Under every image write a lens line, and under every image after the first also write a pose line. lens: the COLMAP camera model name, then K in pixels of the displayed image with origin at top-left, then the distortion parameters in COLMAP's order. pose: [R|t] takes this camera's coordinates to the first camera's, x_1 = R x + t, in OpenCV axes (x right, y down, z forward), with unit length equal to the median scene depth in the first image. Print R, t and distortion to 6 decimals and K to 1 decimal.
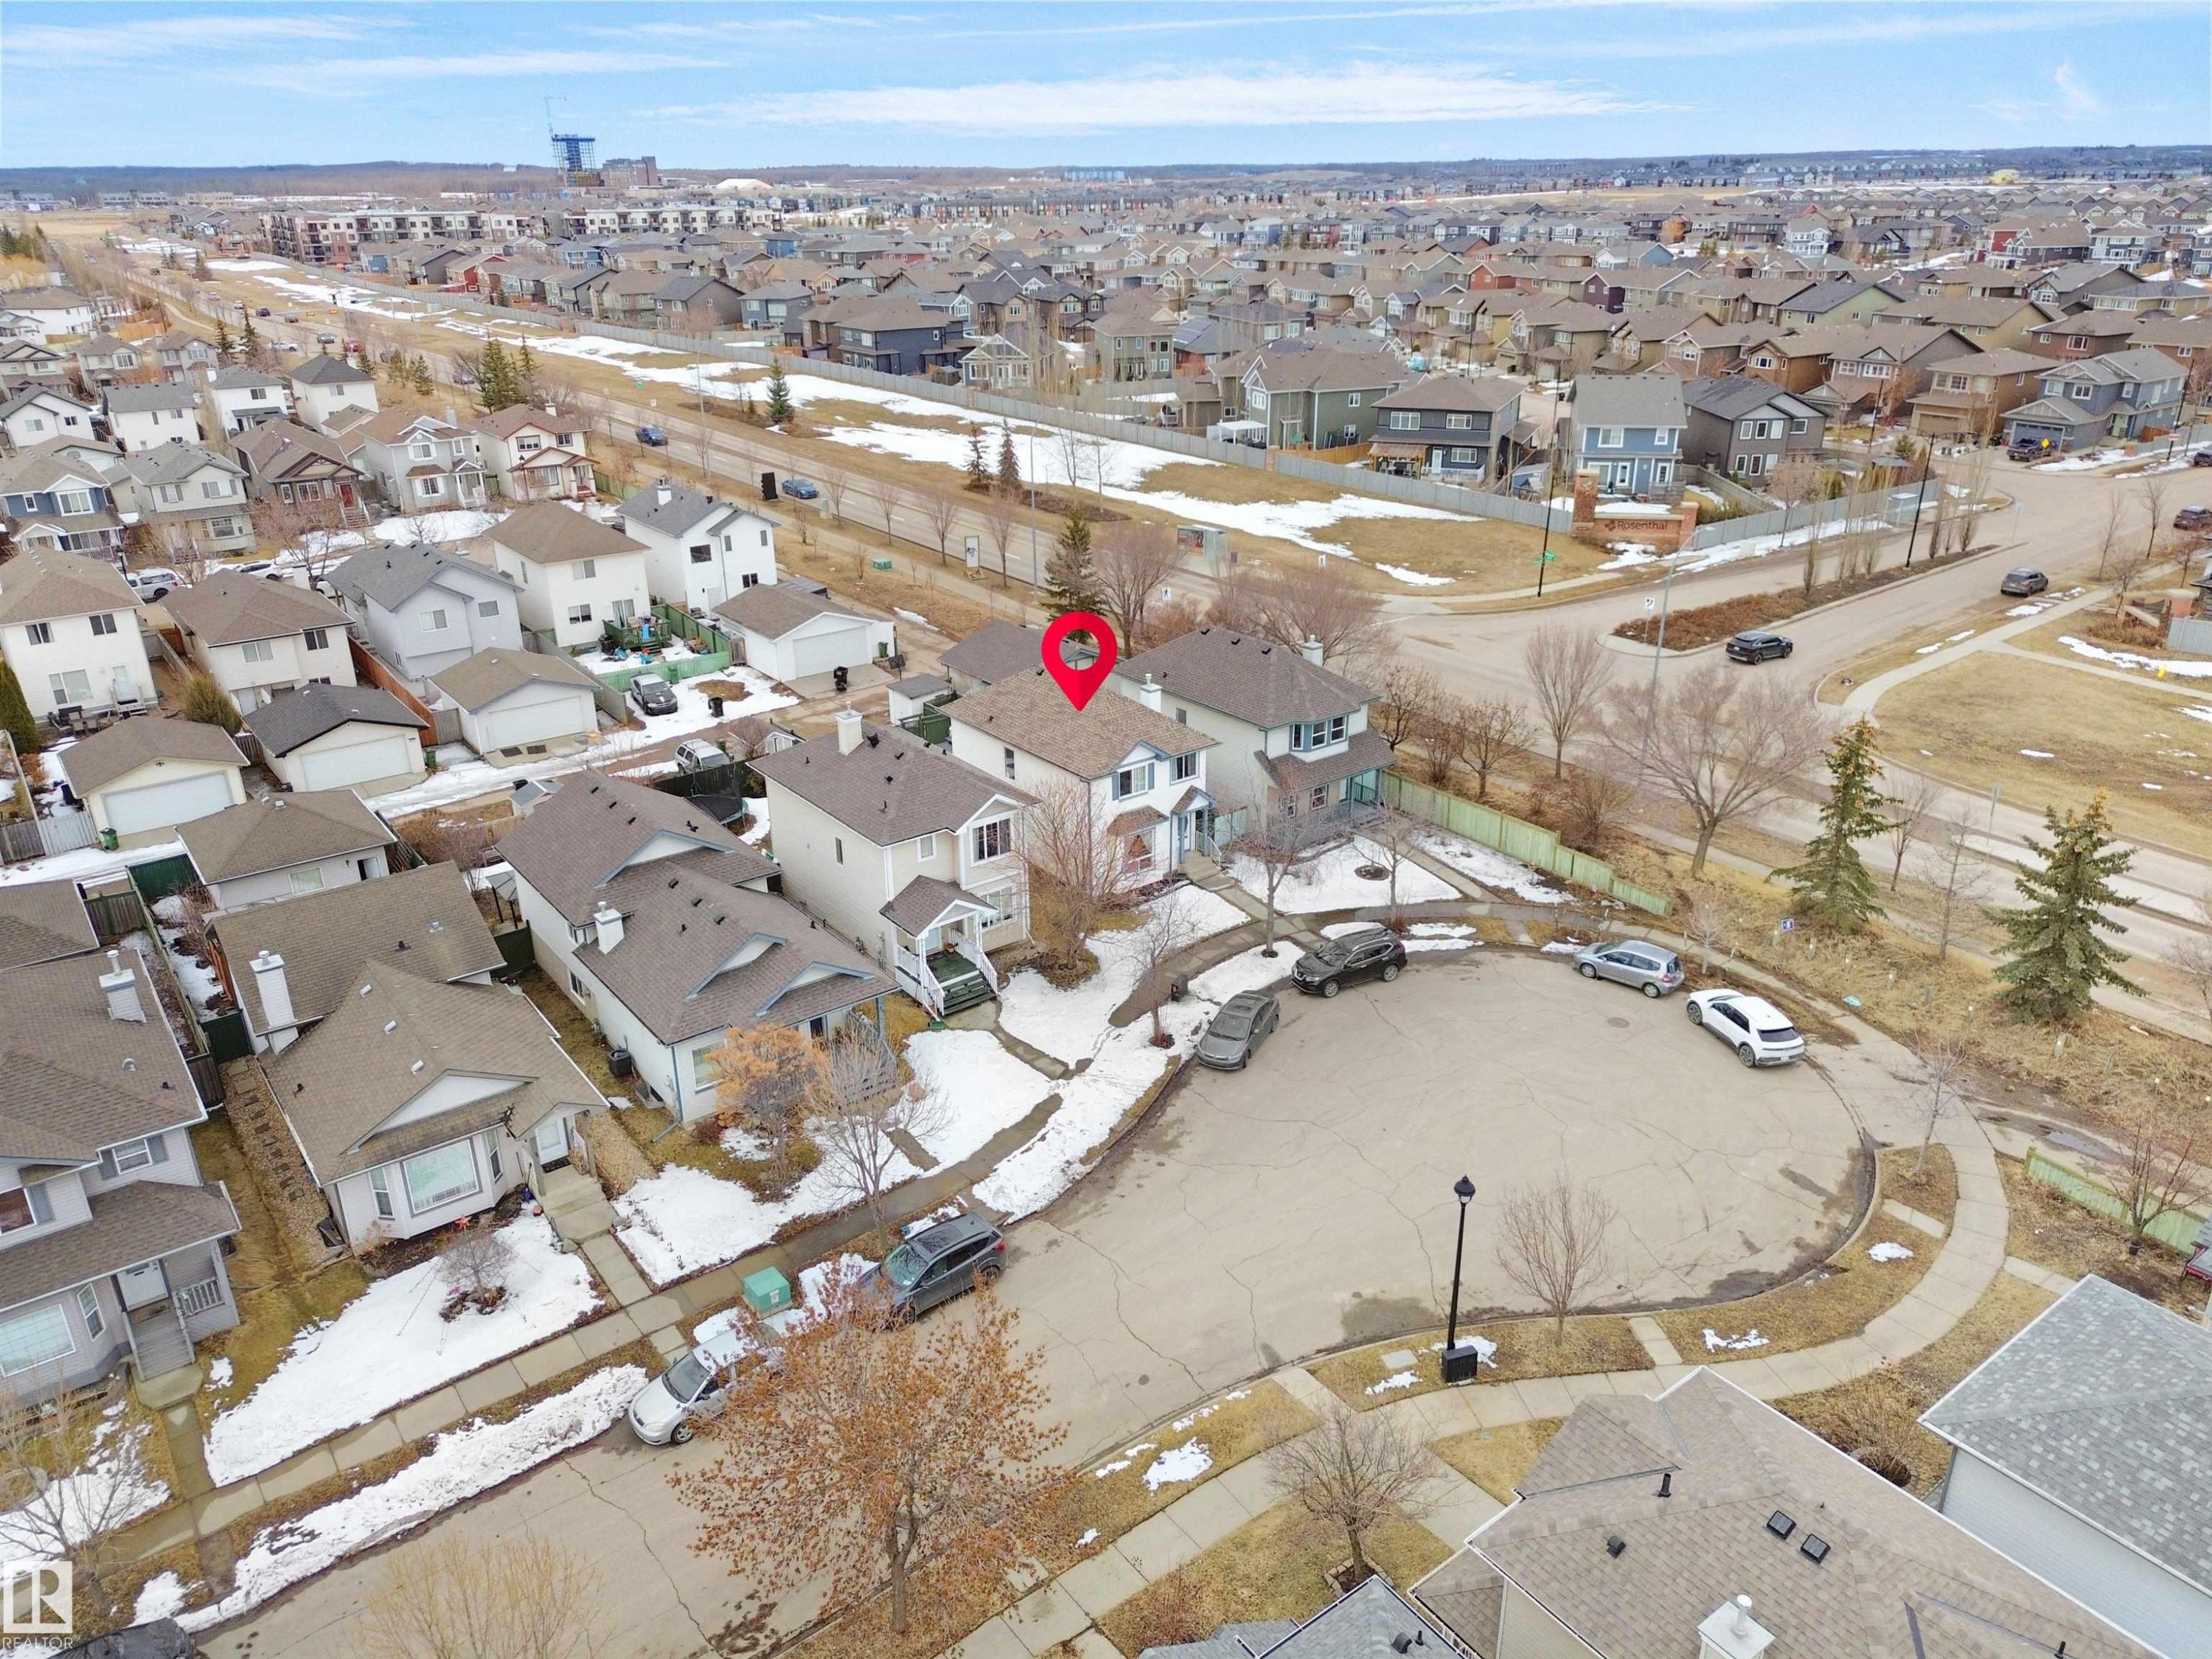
lens RADIAL K [[1561.7, 0, 1106.0], [0, 1561.7, 829.5], [0, 0, 1]] dist [0.067653, -0.059344]
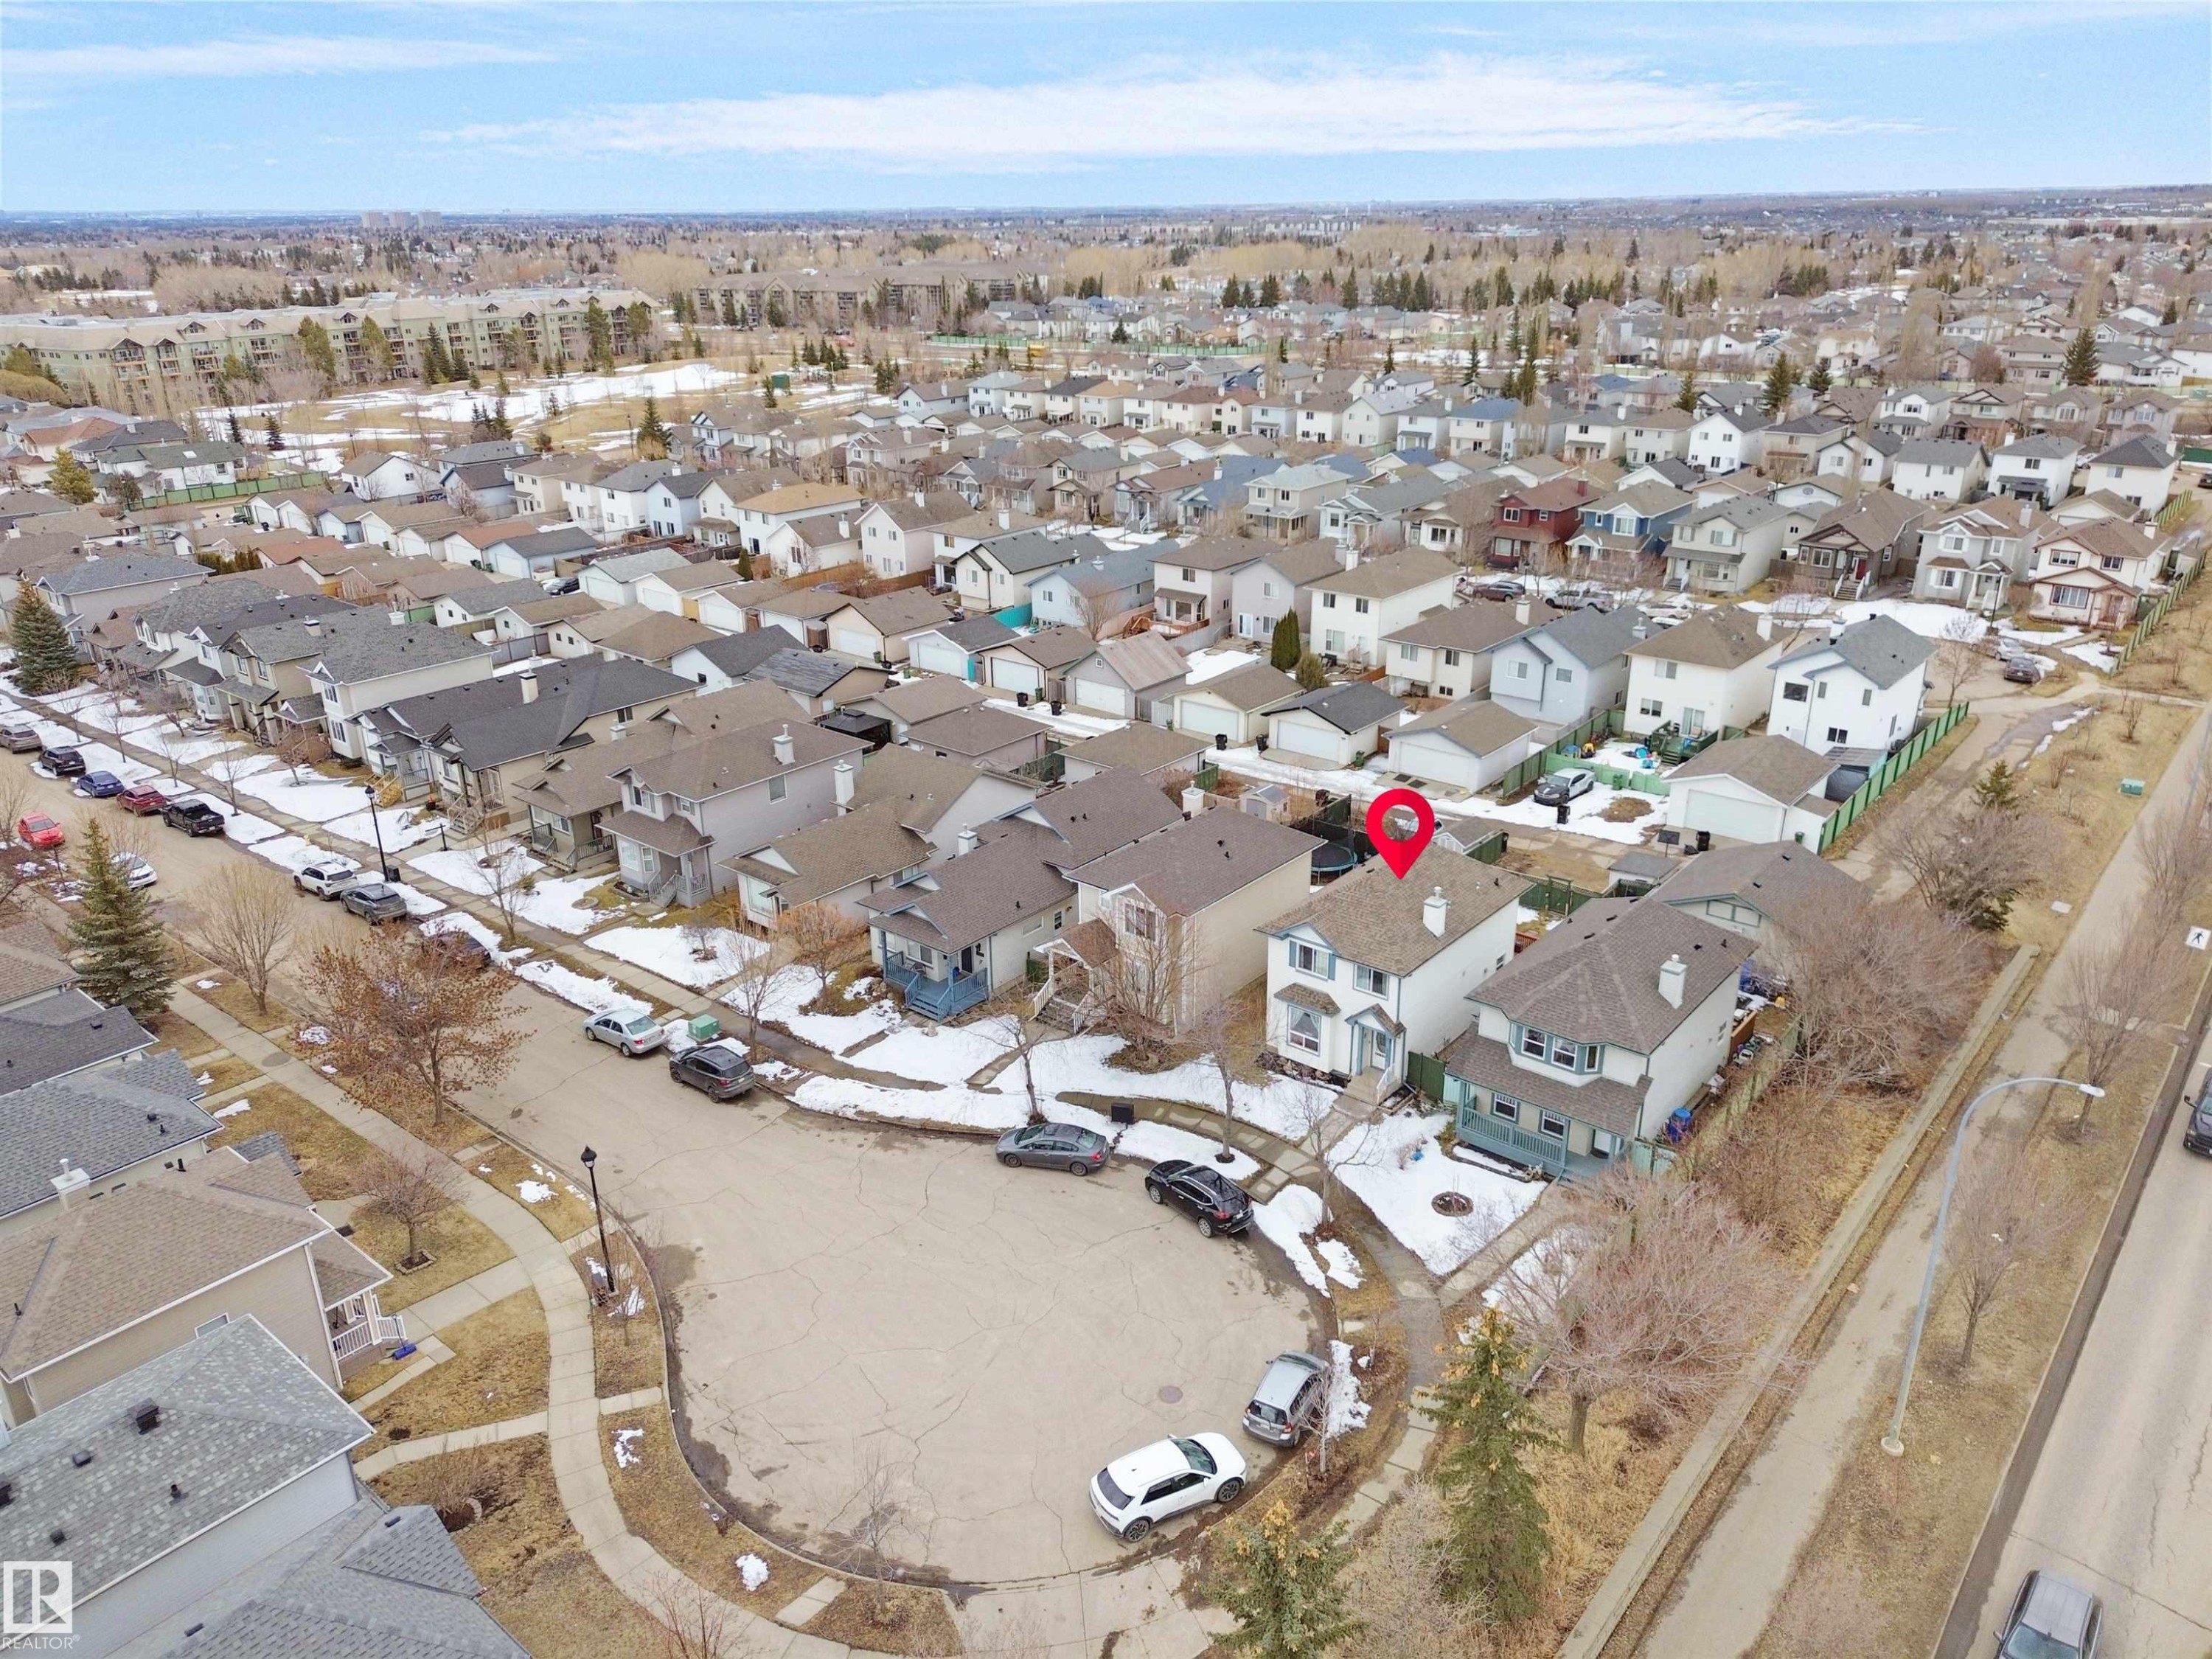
lens RADIAL K [[1561.7, 0, 1106.0], [0, 1561.7, 829.5], [0, 0, 1]] dist [0.067653, -0.059344]
pose [[0.221460, 0.366427, -0.903707, 0.864502], [-0.366509, 0.890050, 0.271075, -0.329630], [0.903674, 0.271185, 0.331409, 0.522971]]
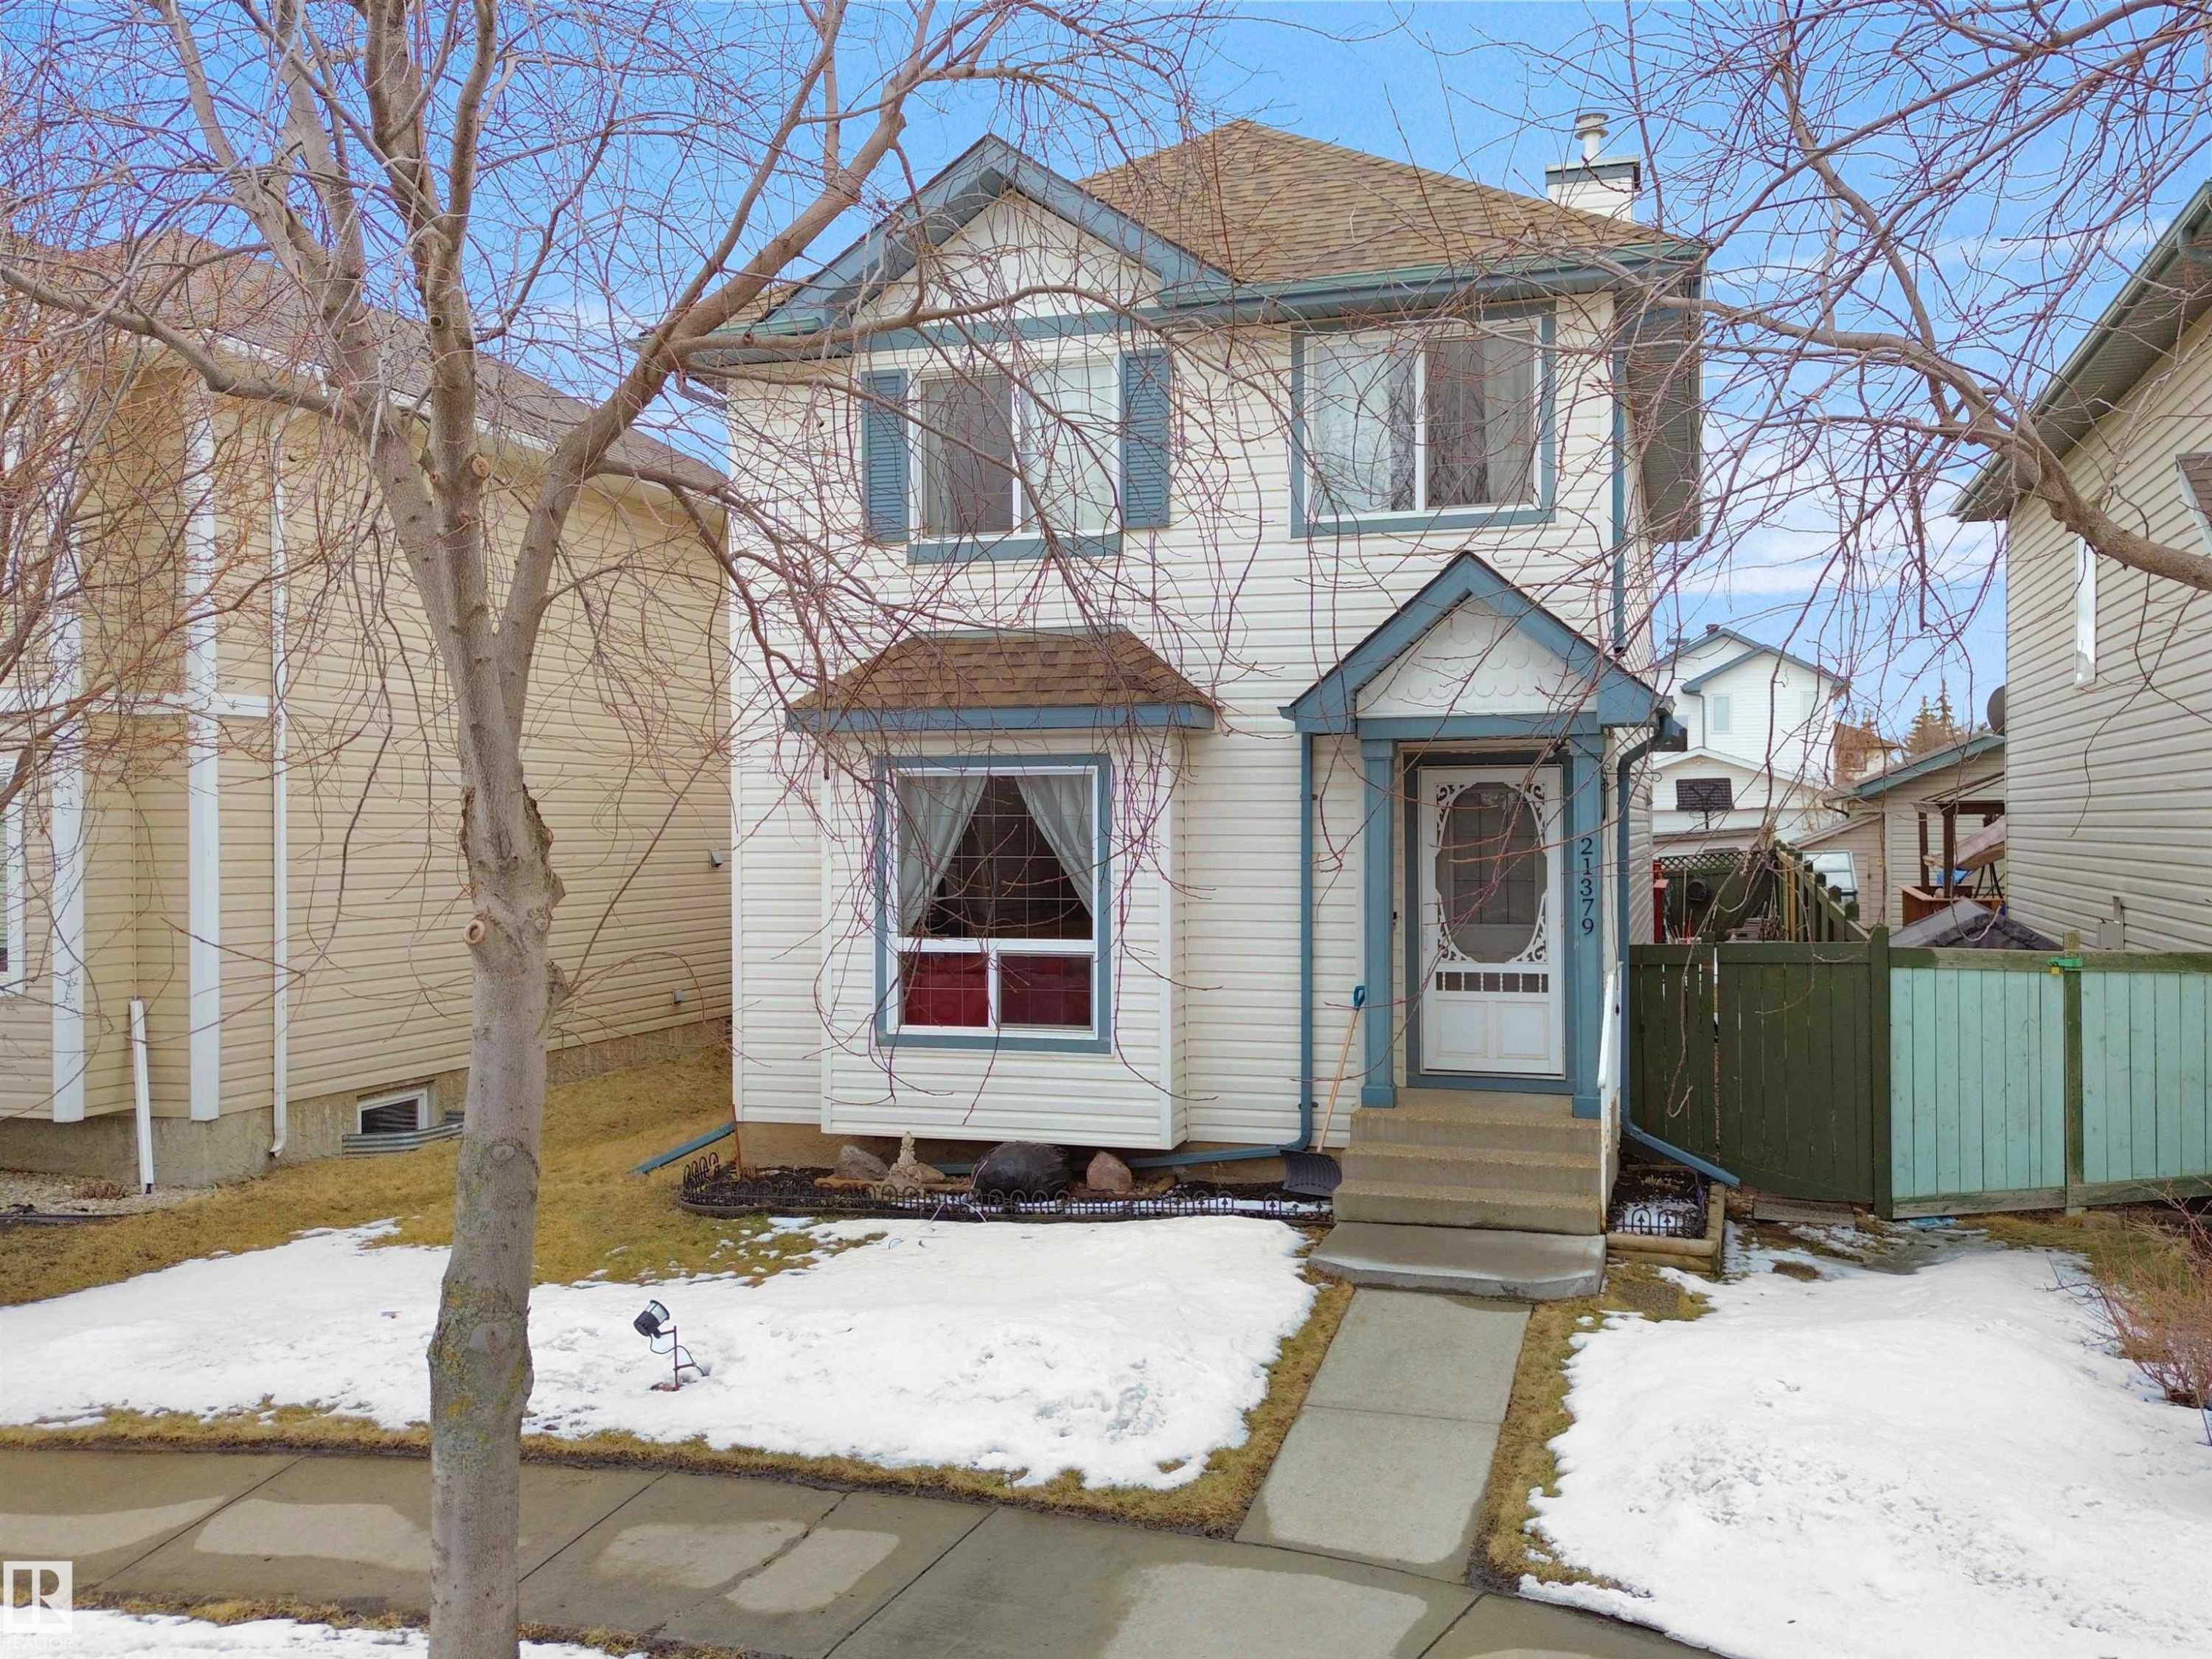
lens RADIAL K [[1836.5, 0, 1106.0], [0, 1836.5, 829.5], [0, 0, 1]] dist [0.001494, 0.000498]
pose [[0.574073, 0.003697, -0.818795, 0.182626], [-0.316411, 0.923311, -0.217673, 0.045391], [0.755198, 0.384036, 0.531218, 0.917779]]
